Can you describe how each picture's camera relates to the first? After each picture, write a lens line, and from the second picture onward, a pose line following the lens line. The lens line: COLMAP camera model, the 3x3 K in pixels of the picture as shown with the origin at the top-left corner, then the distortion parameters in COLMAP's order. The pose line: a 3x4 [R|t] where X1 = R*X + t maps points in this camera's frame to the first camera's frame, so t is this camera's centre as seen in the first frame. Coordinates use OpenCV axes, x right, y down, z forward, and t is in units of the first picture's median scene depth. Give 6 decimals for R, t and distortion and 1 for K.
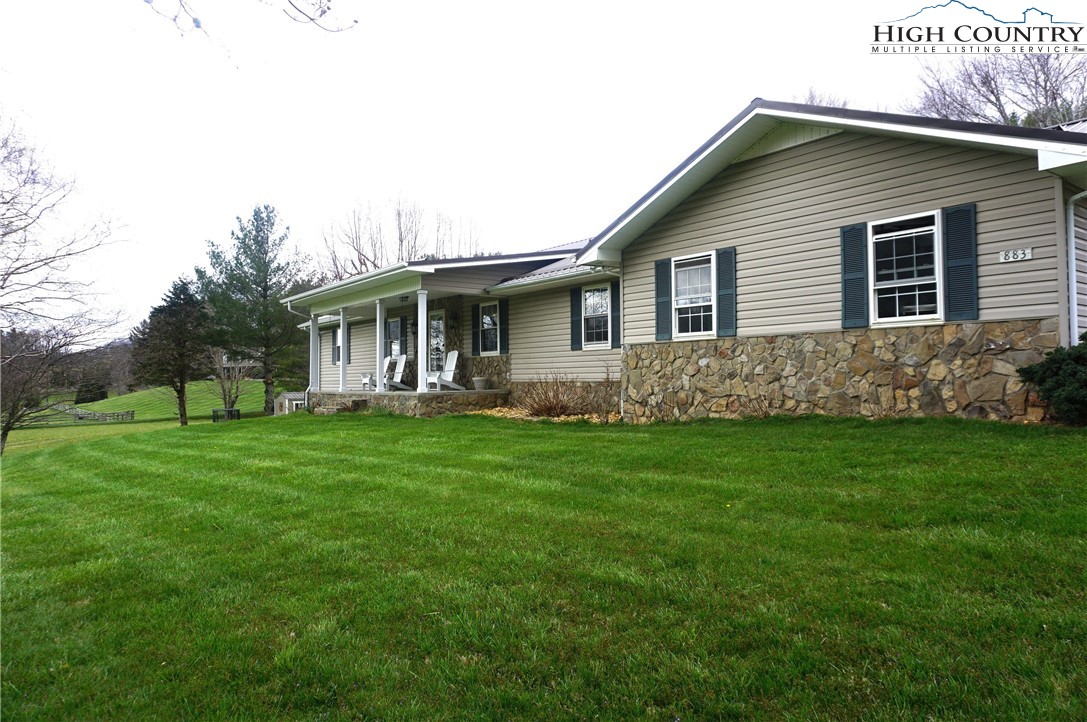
lens RADIAL K [[732.6, 0, 542.6], [0, 732.6, 361.3], [0, 0, 1]] dist [-0.018061, 0.012129]
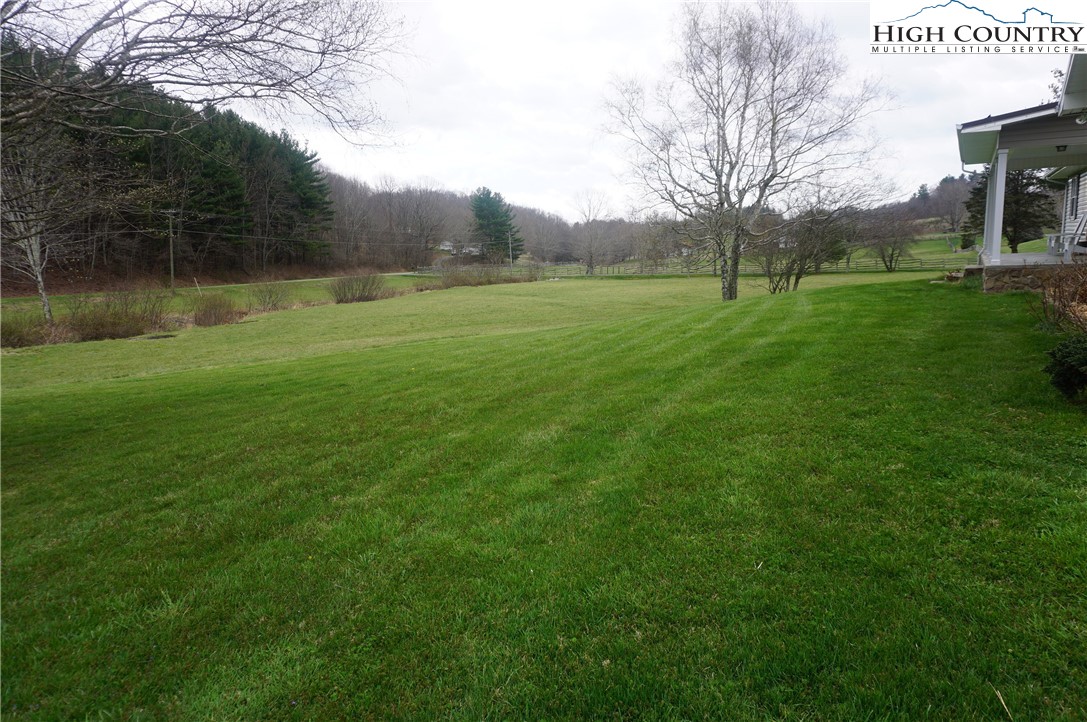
lens RADIAL K [[732.6, 0, 535.2], [0, 732.6, 362.2], [0, 0, 1]] dist [-0.018061, 0.012129]
pose [[0.389457, 0.147983, -0.909079, 0.460590], [0.053957, 0.981647, 0.182912, -0.035939], [0.919463, -0.120288, 0.374325, 0.116507]]
